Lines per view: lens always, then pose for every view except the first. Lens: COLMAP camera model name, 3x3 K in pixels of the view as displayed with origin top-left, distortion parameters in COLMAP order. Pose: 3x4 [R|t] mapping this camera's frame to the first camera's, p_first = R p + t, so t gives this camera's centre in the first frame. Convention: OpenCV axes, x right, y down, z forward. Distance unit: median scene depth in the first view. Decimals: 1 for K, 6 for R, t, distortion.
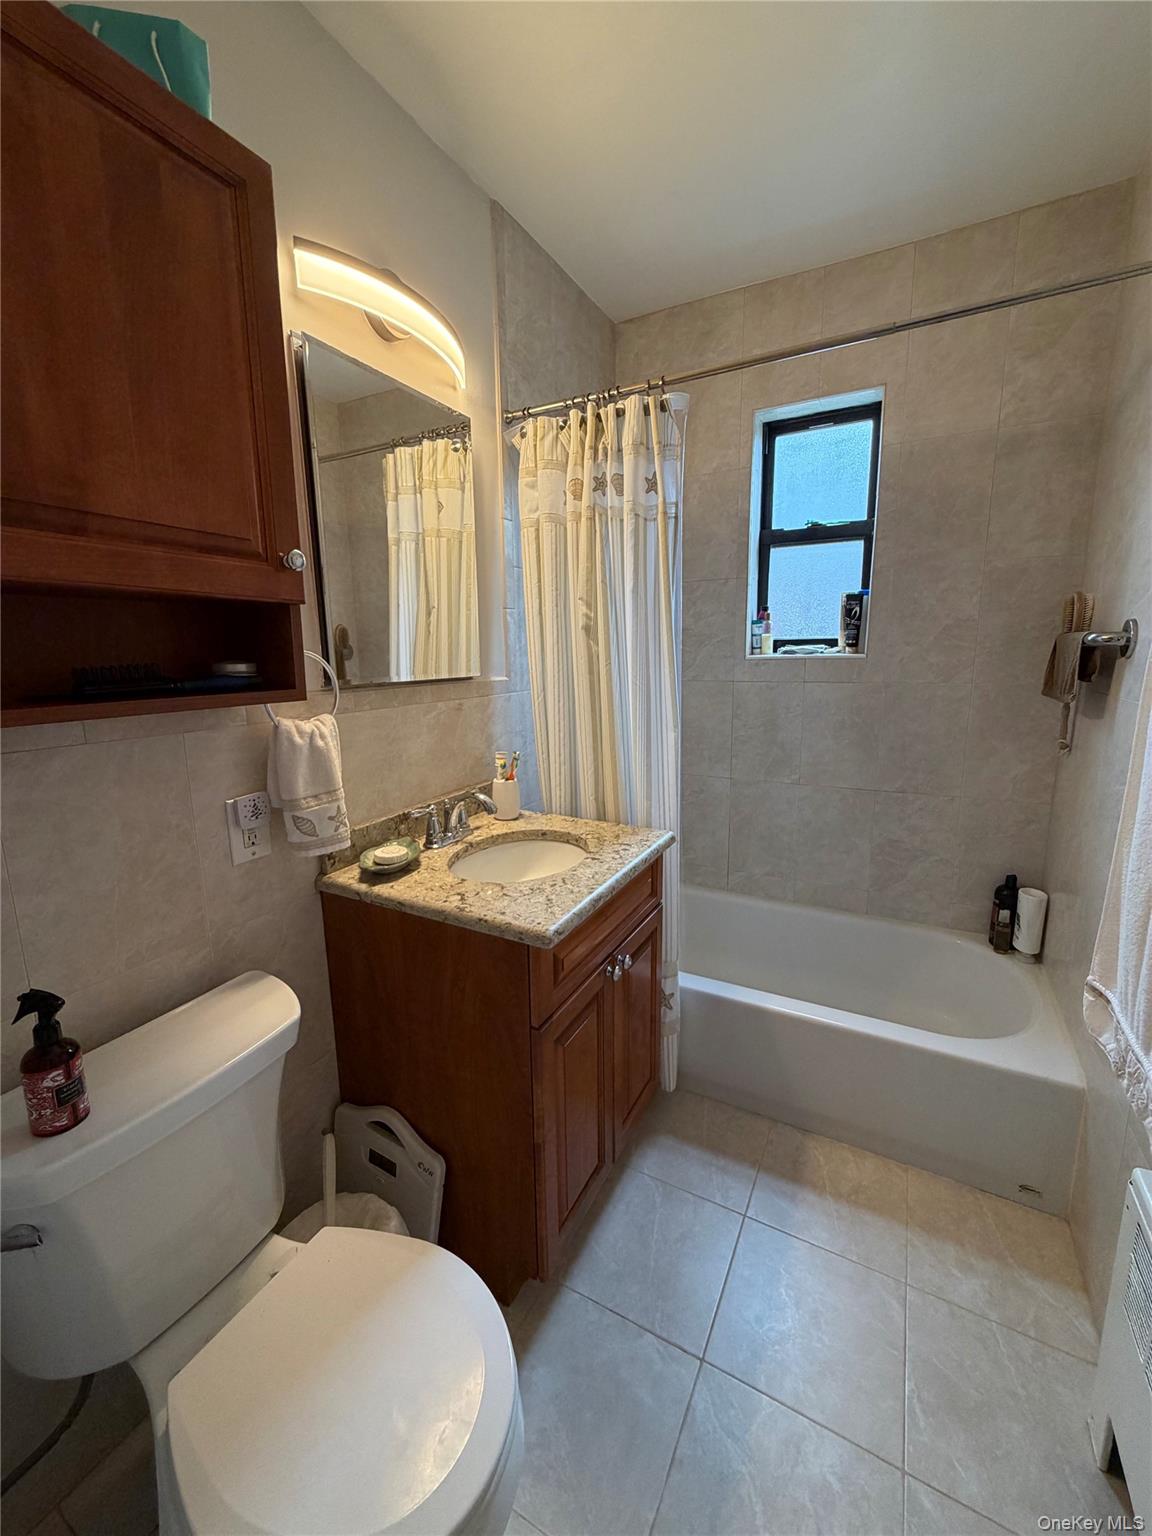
lens RADIAL K [[614.0, 0, 573.3], [0, 614.0, 762.1], [0, 0, 1]] dist [-0.003008, 0.000232]
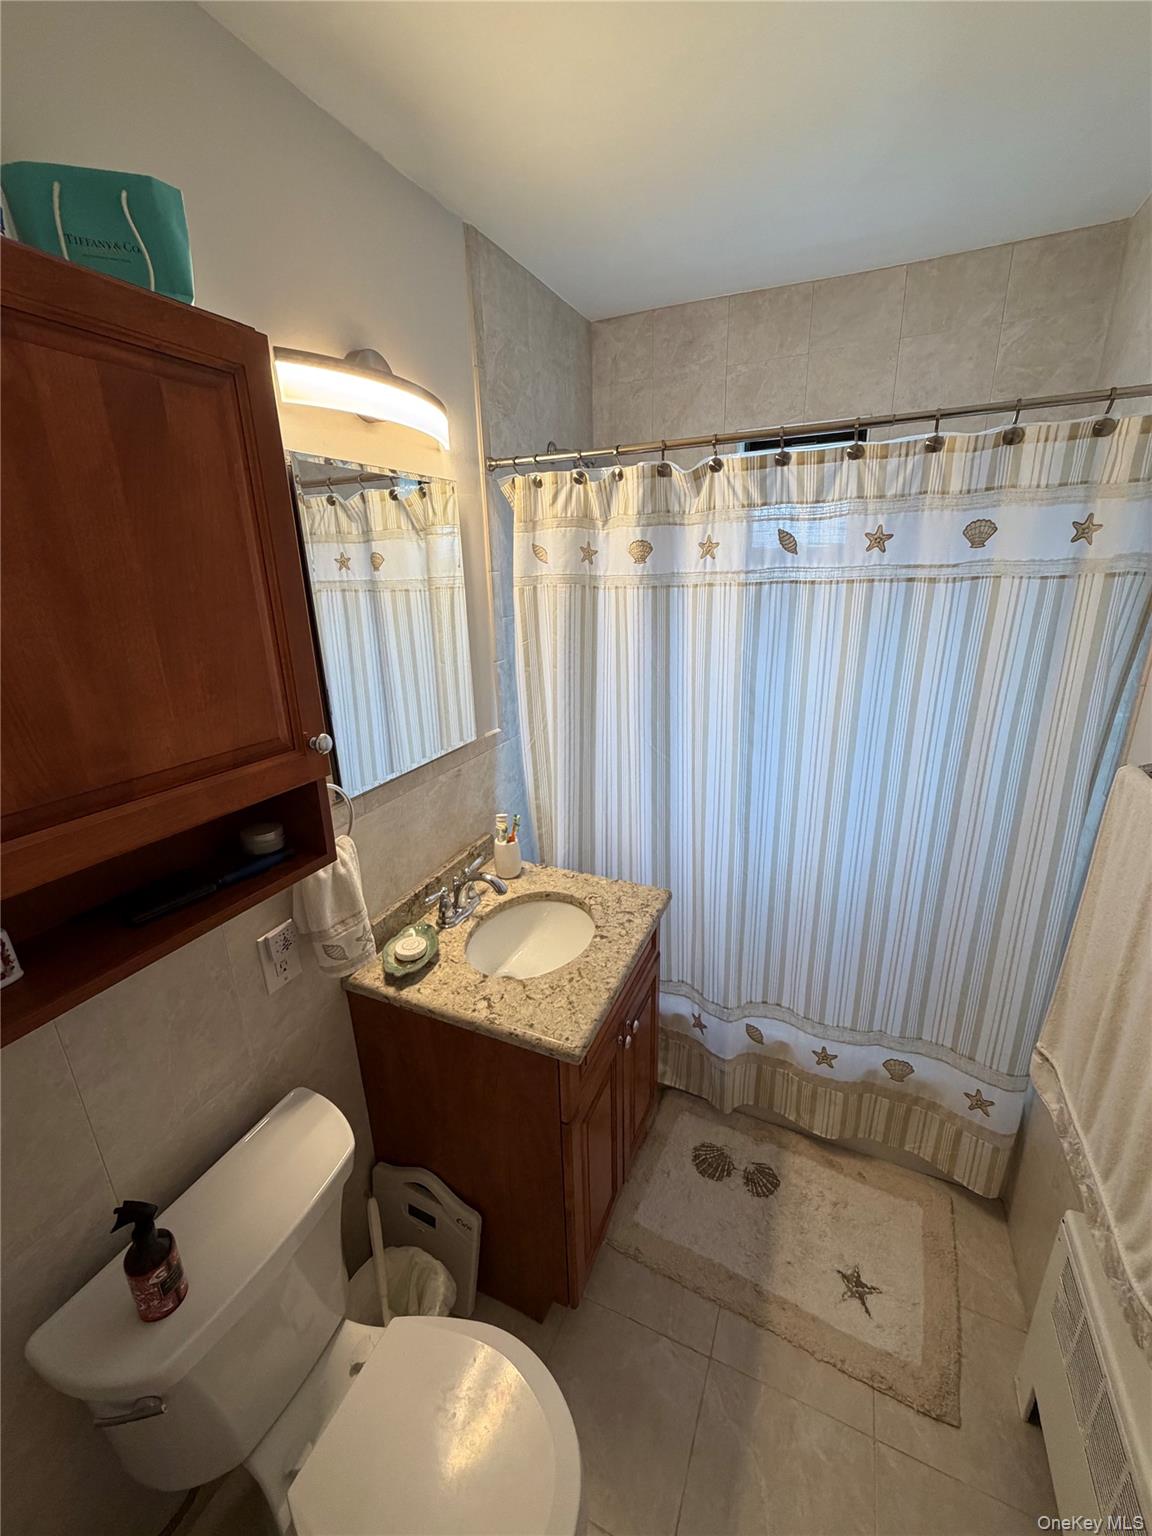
lens RADIAL K [[614.0, 0, 572.8], [0, 614.0, 758.1], [0, 0, 1]] dist [-0.003008, 0.000232]
pose [[0.996996, -0.037469, 0.067789, -0.088243], [0.028552, 0.991359, 0.128028, -0.325276], [-0.072001, -0.125708, 0.989451, -0.016925]]
